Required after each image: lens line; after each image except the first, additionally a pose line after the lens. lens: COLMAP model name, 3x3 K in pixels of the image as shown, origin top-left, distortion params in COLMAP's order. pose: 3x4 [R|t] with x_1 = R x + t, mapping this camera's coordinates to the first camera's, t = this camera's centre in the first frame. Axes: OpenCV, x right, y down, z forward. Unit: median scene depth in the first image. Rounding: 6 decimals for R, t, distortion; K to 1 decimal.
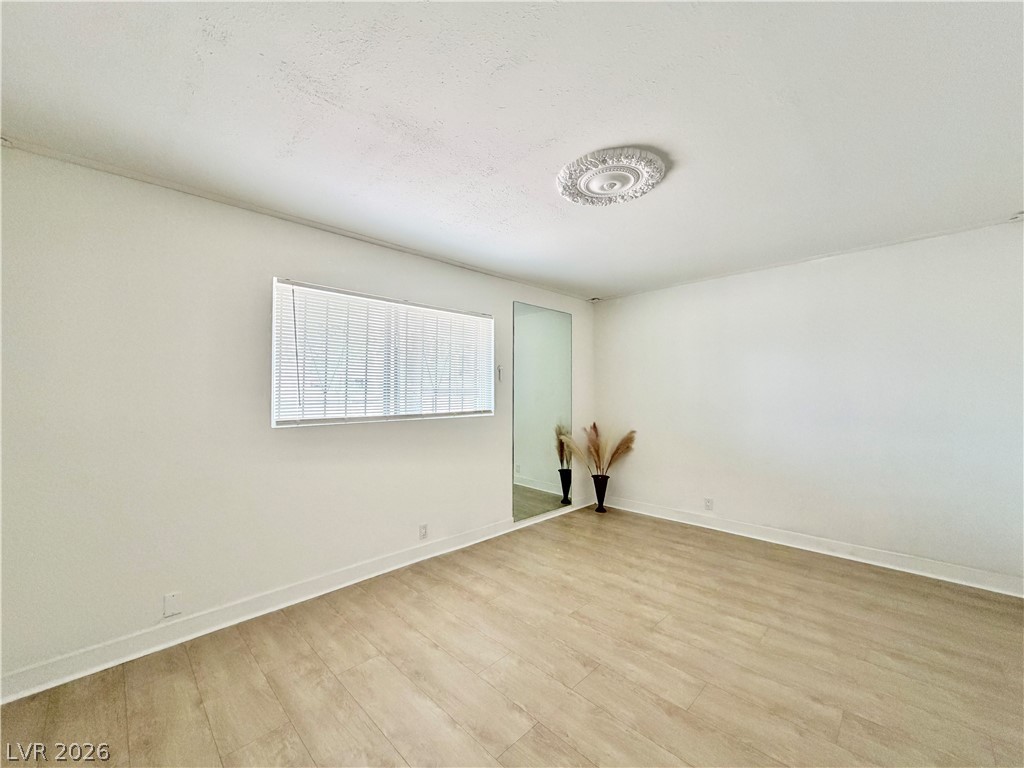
lens RADIAL K [[408.7, 0, 514.3], [0, 408.7, 384.2], [0, 0, 1]] dist [-0.000100, 0.000206]
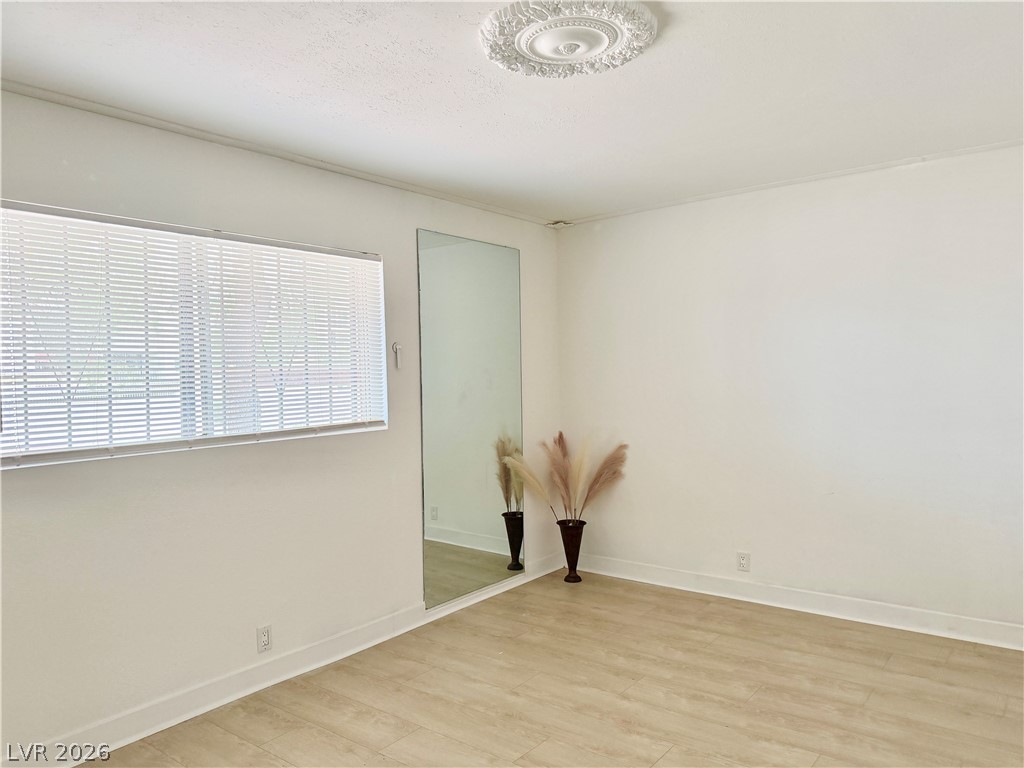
lens RADIAL K [[720.8, 0, 520.6], [0, 720.8, 382.7], [0, 0, 1]] dist [0.070740, -0.088180]
pose [[0.991914, -0.023704, 0.124675, 0.015306], [0.018886, 0.999034, 0.039691, -0.032294], [-0.125495, -0.037016, 0.991403, -0.043870]]
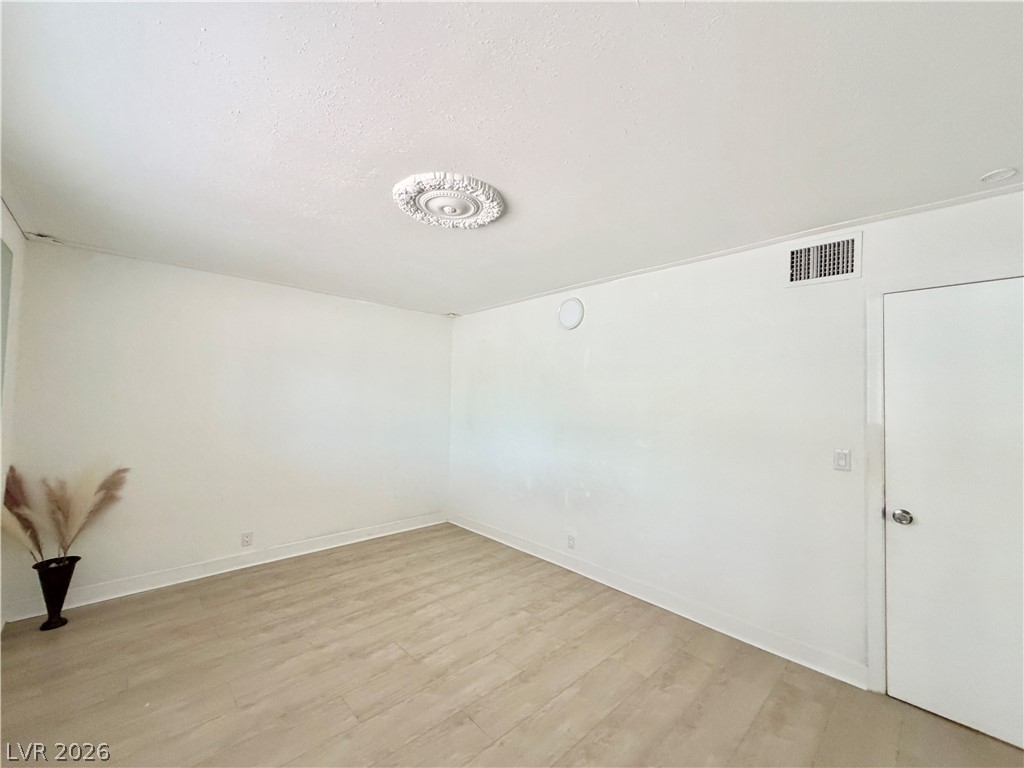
lens RADIAL K [[408.7, 0, 505.5], [0, 408.7, 384.2], [0, 0, 1]] dist [-0.000100, 0.000206]
pose [[0.032166, 0.040463, 0.998663, -0.476213], [-0.043916, 0.998272, -0.039032, -0.028532], [-0.998517, -0.042602, 0.033888, 0.551653]]
